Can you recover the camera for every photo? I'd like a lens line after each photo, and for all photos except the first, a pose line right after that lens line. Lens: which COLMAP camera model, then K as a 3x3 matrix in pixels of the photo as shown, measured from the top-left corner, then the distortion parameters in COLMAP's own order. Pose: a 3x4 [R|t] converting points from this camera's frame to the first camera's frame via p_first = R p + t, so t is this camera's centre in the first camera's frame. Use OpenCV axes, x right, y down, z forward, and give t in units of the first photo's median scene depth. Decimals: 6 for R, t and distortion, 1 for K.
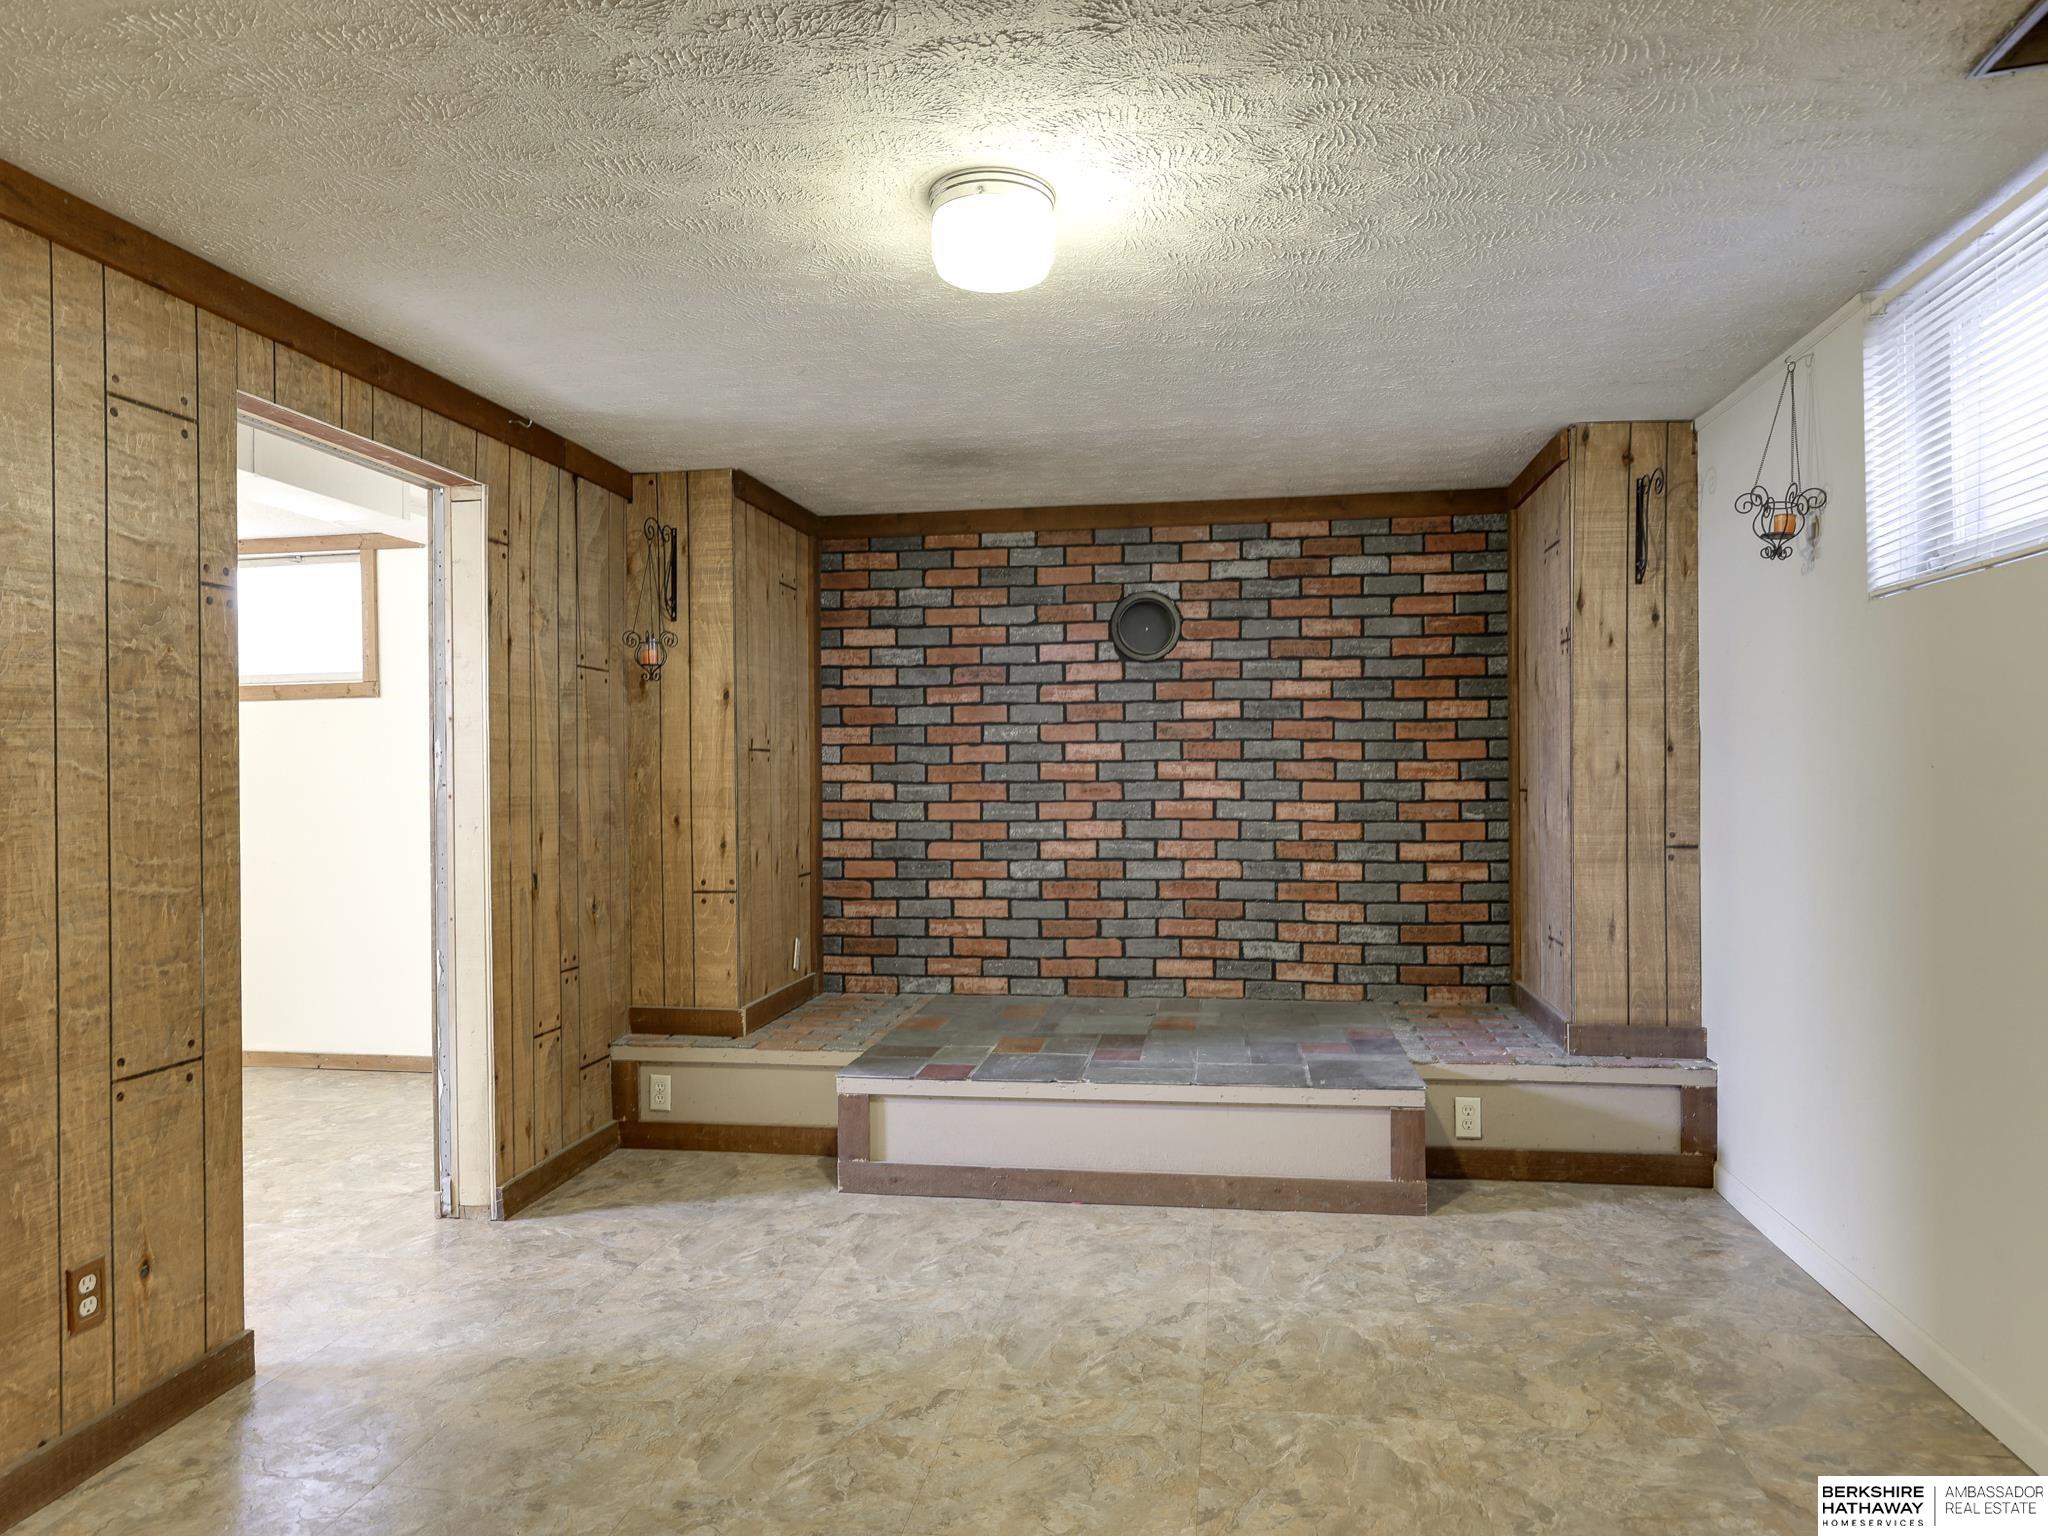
lens RADIAL K [[1387.1, 0, 1024.0], [0, 1387.1, 768.0], [0, 0, 1]] dist [0.001875, 0.000129]
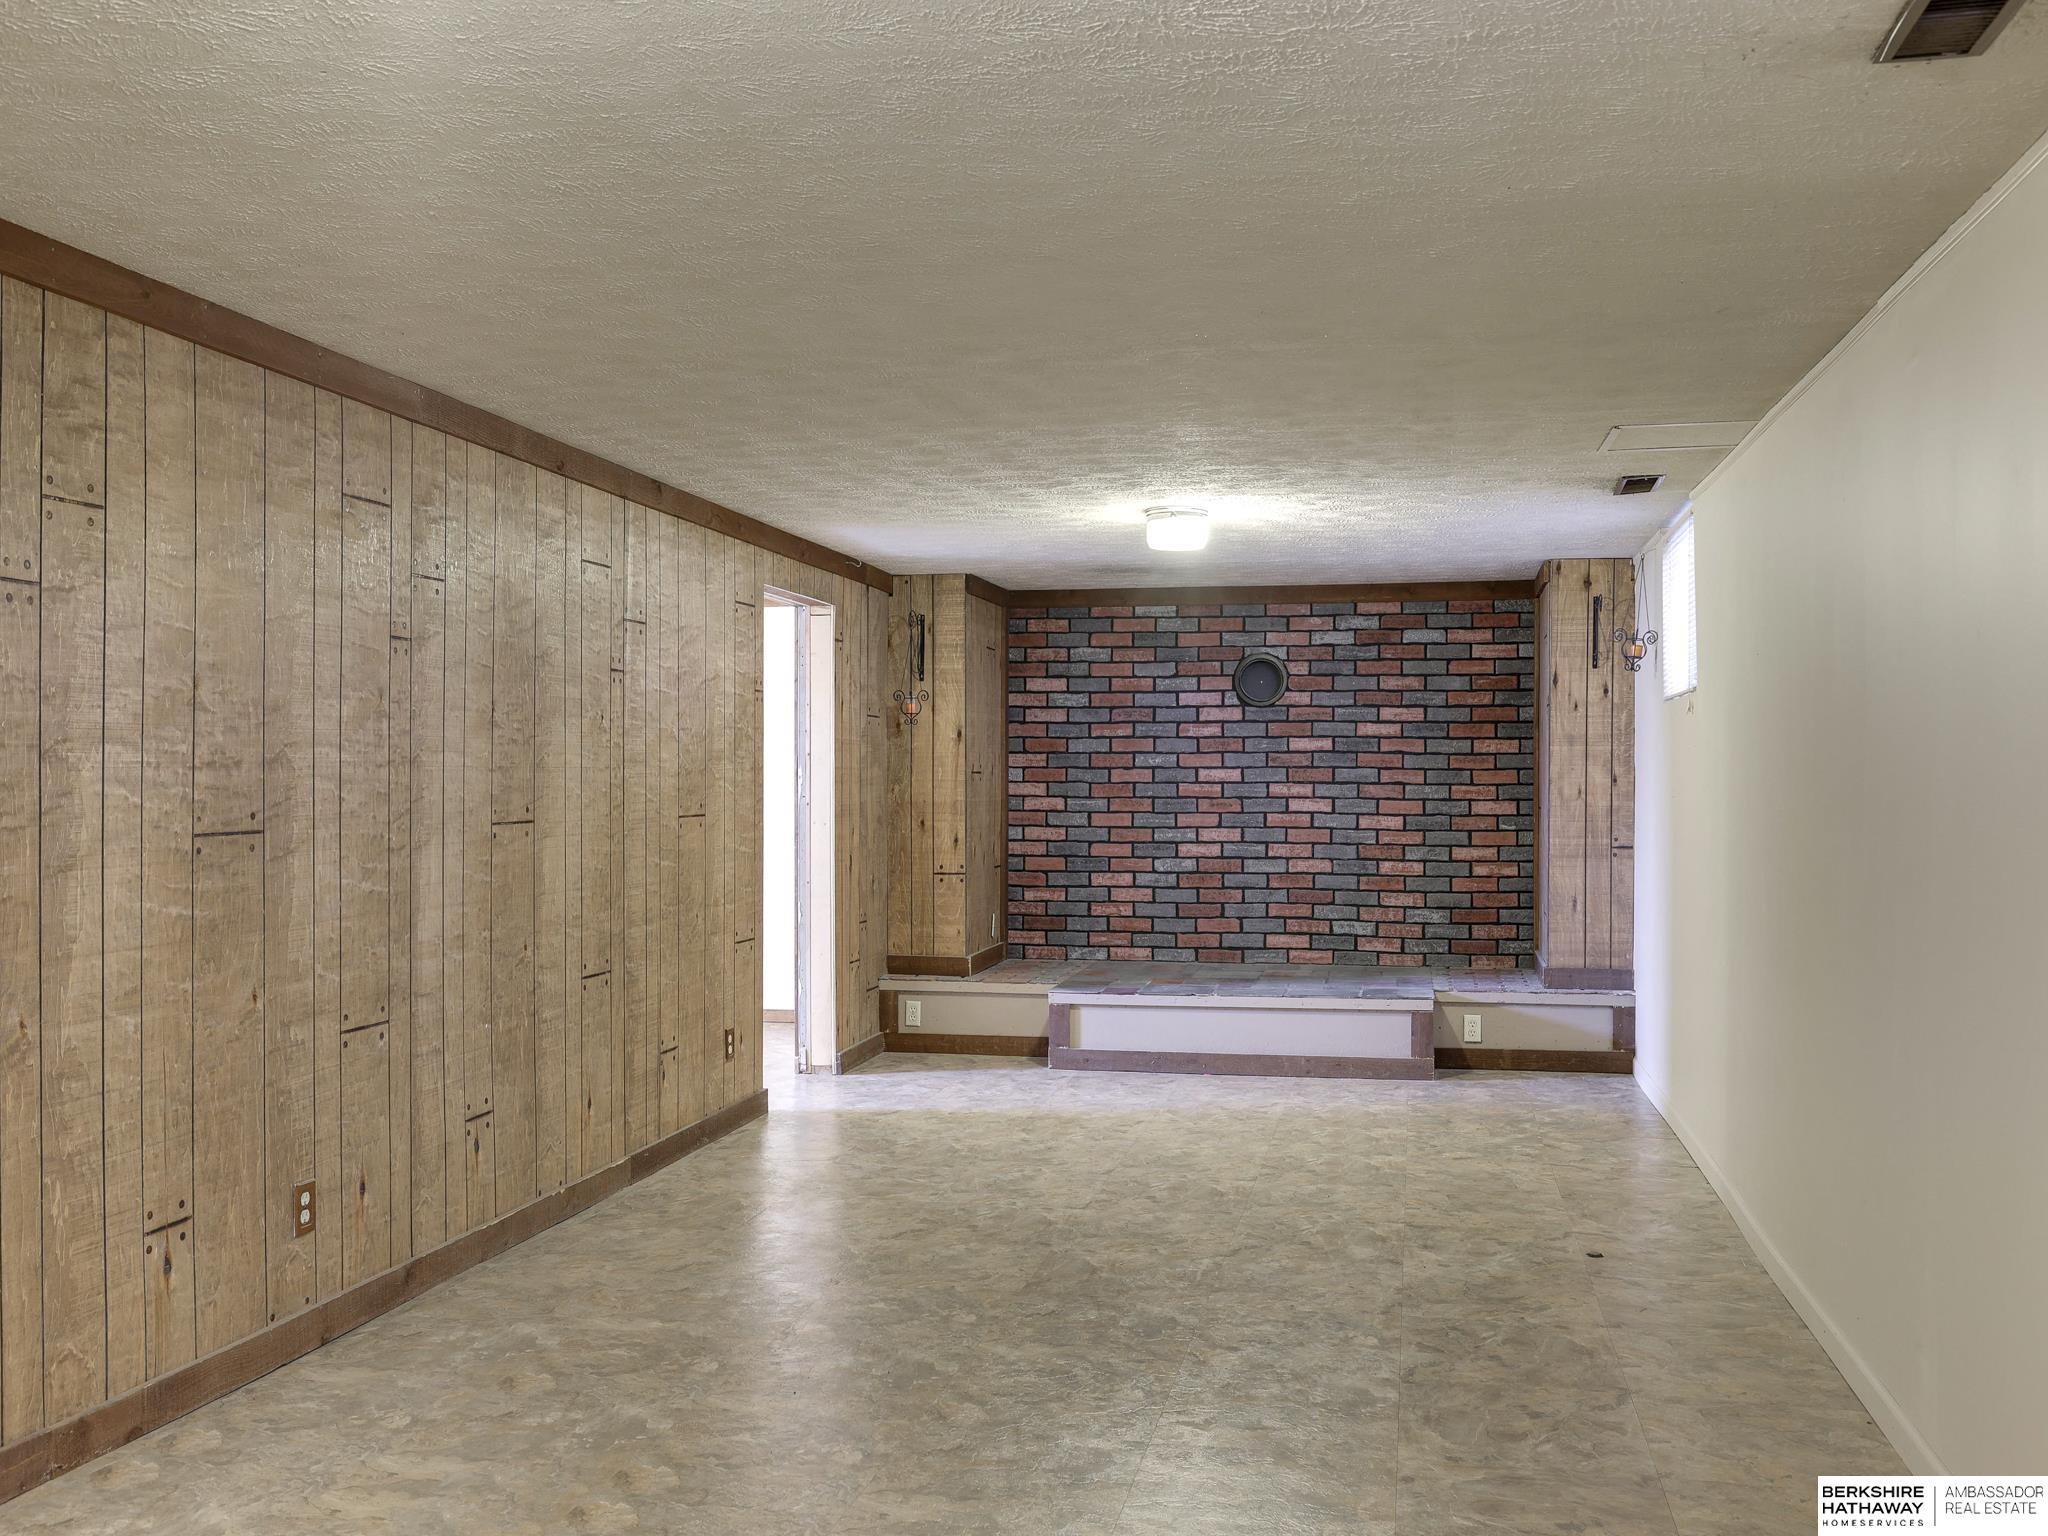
lens RADIAL K [[1879.9, 0, 1024.0], [0, 1879.9, 768.0], [0, 0, 1]] dist [-0.004320, 0.000359]
pose [[0.998751, 0.010183, -0.048908, -0.048789], [-0.010297, 0.999945, -0.002066, -0.013159], [0.048884, 0.002567, 0.998801, -0.798024]]
